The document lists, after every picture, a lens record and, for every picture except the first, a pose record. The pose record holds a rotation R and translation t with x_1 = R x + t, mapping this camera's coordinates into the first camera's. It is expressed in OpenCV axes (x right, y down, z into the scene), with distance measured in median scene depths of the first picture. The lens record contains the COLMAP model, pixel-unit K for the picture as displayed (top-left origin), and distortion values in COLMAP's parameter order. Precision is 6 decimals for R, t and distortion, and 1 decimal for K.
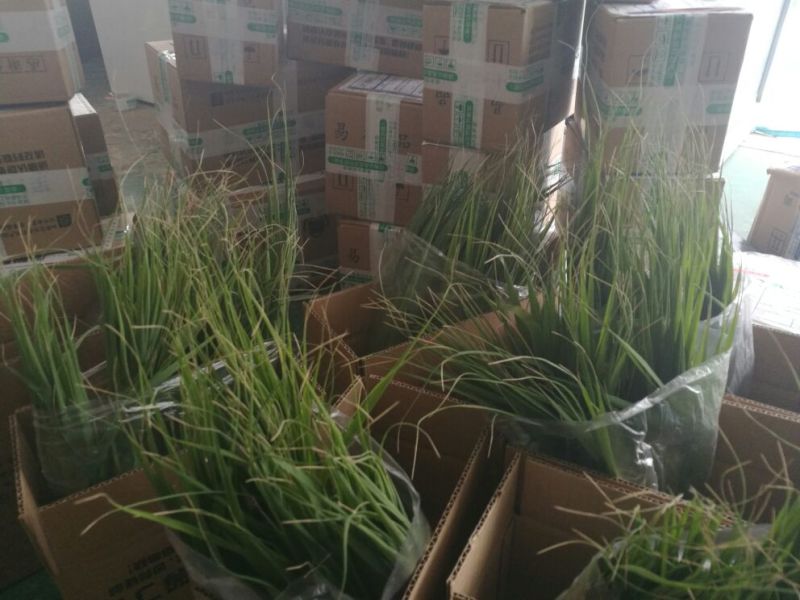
lens RADIAL K [[623.9, 0, 400.0], [0, 623.9, 300.0], [0, 0, 1]] dist [-0.051593, 0.069398]
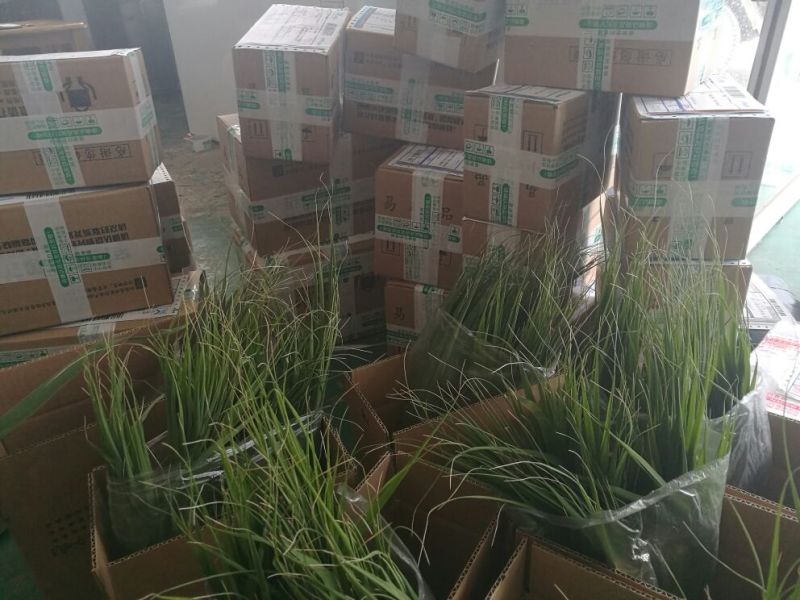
lens RADIAL K [[623.9, 0, 400.0], [0, 623.9, 300.0], [0, 0, 1]] dist [-0.051593, 0.069398]
pose [[0.994218, 0.026763, -0.103991, 0.046949], [-0.029373, 0.999289, -0.023642, -0.089726], [0.103285, 0.026560, 0.994297, -0.076500]]
